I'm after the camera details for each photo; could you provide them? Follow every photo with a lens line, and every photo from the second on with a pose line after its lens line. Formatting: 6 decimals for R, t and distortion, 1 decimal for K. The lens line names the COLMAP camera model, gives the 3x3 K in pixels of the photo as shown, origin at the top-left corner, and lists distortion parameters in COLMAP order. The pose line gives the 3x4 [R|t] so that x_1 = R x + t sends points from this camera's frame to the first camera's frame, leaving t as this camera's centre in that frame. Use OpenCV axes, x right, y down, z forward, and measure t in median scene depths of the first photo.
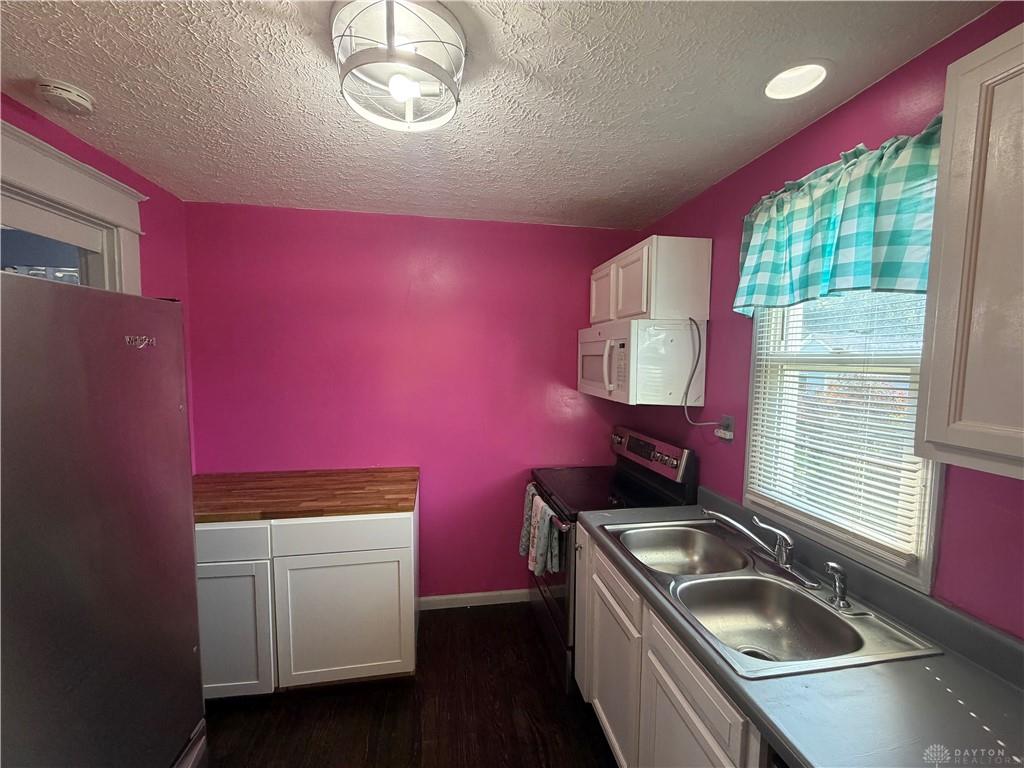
lens RADIAL K [[409.6, 0, 512.4], [0, 409.6, 386.5], [0, 0, 1]] dist [-0.000977, -0.000011]
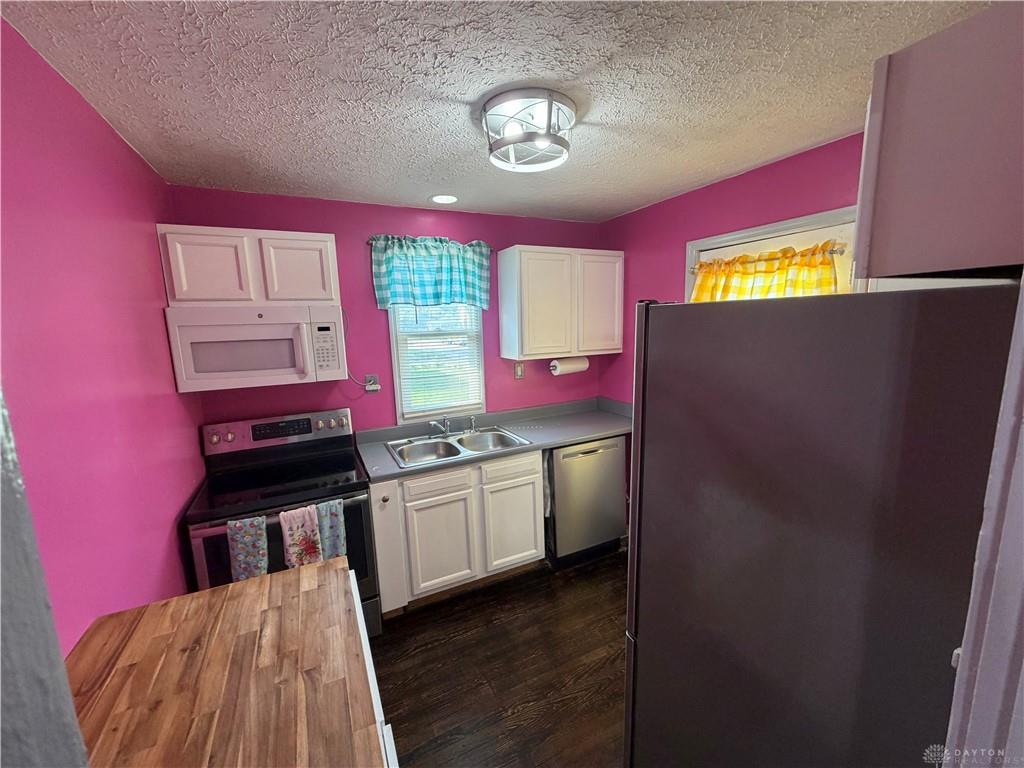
lens RADIAL K [[409.6, 0, 514.1], [0, 409.6, 384.7], [0, 0, 1]] dist [-0.000977, -0.000011]
pose [[-0.286434, -0.160185, 0.944614, -0.916345], [0.087817, 0.977385, 0.192370, -0.118550], [-0.954067, 0.138055, -0.265890, 0.821663]]
